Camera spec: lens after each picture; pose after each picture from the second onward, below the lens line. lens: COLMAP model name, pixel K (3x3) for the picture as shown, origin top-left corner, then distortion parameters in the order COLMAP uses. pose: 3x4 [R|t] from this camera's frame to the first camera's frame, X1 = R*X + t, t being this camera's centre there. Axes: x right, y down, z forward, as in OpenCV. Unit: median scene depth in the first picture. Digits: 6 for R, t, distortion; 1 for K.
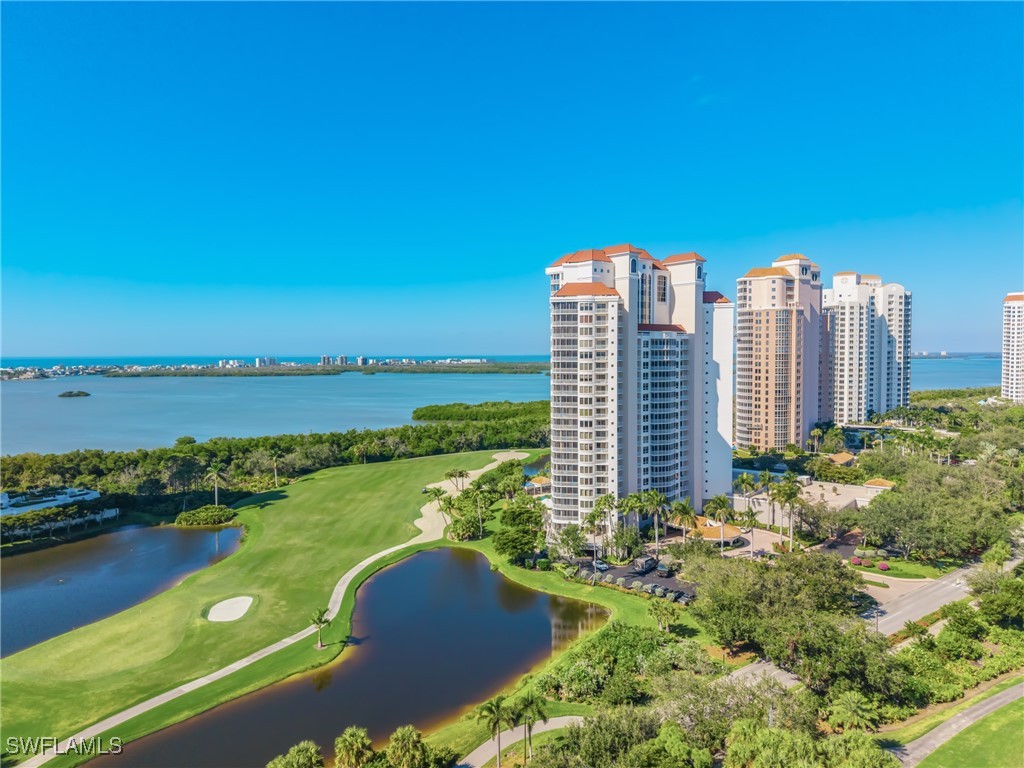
lens RADIAL K [[689.6, 0, 514.3], [0, 689.6, 383.2], [0, 0, 1]] dist [0.024372, -0.025111]
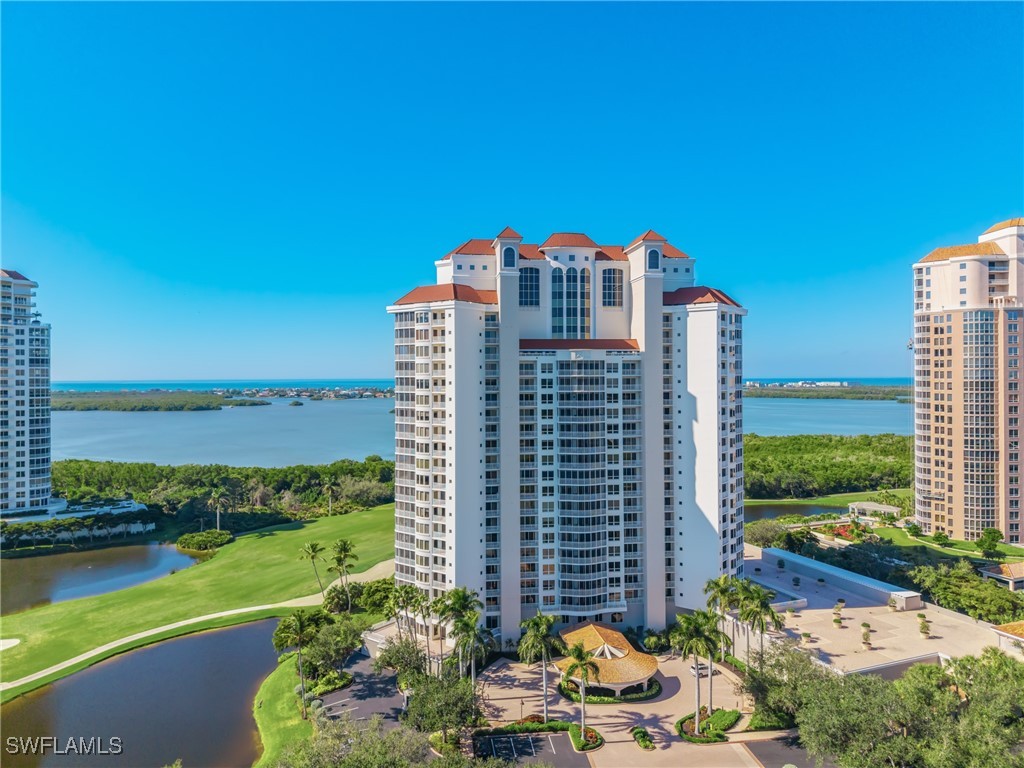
lens RADIAL K [[689.6, 0, 516.1], [0, 689.6, 376.6], [0, 0, 1]] dist [0.024372, -0.025111]
pose [[0.866500, 0.001736, -0.499174, 0.339136], [-0.022160, 0.999142, -0.034991, -0.015593], [0.498685, 0.041382, 0.865795, 0.258314]]
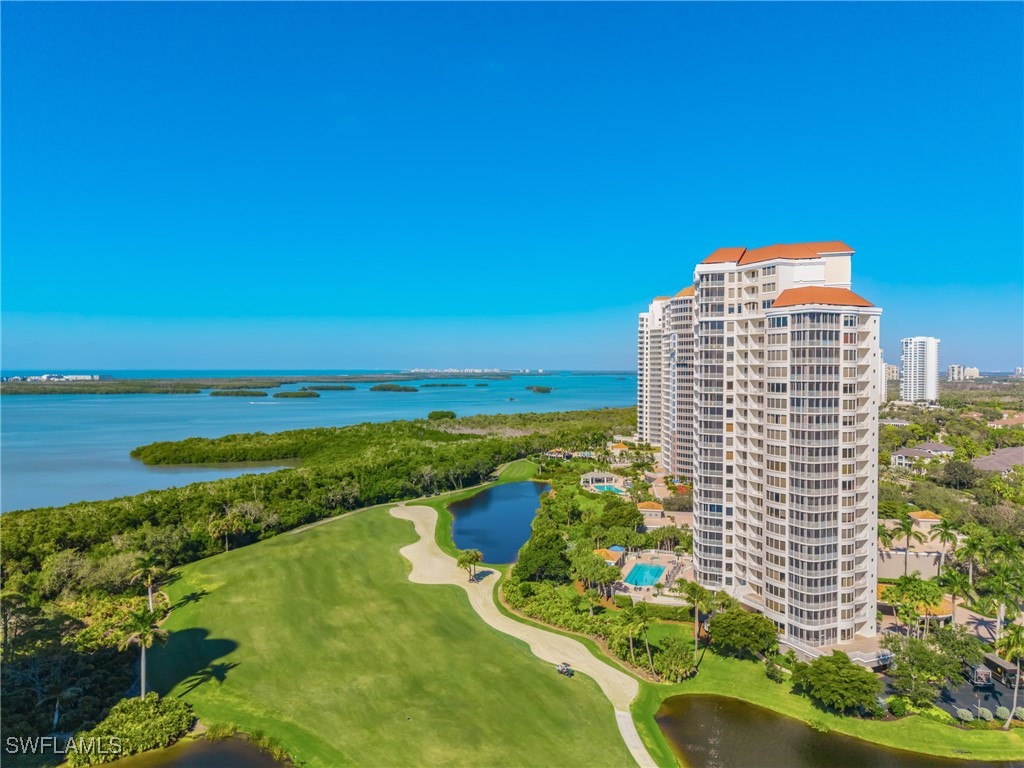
lens RADIAL K [[689.6, 0, 516.5], [0, 689.6, 388.8], [0, 0, 1]] dist [0.024372, -0.025111]
pose [[0.860655, -0.006791, 0.509144, -0.343819], [0.014445, 0.999834, -0.011081, -0.023150], [-0.508984, 0.016891, 0.860610, 0.342435]]
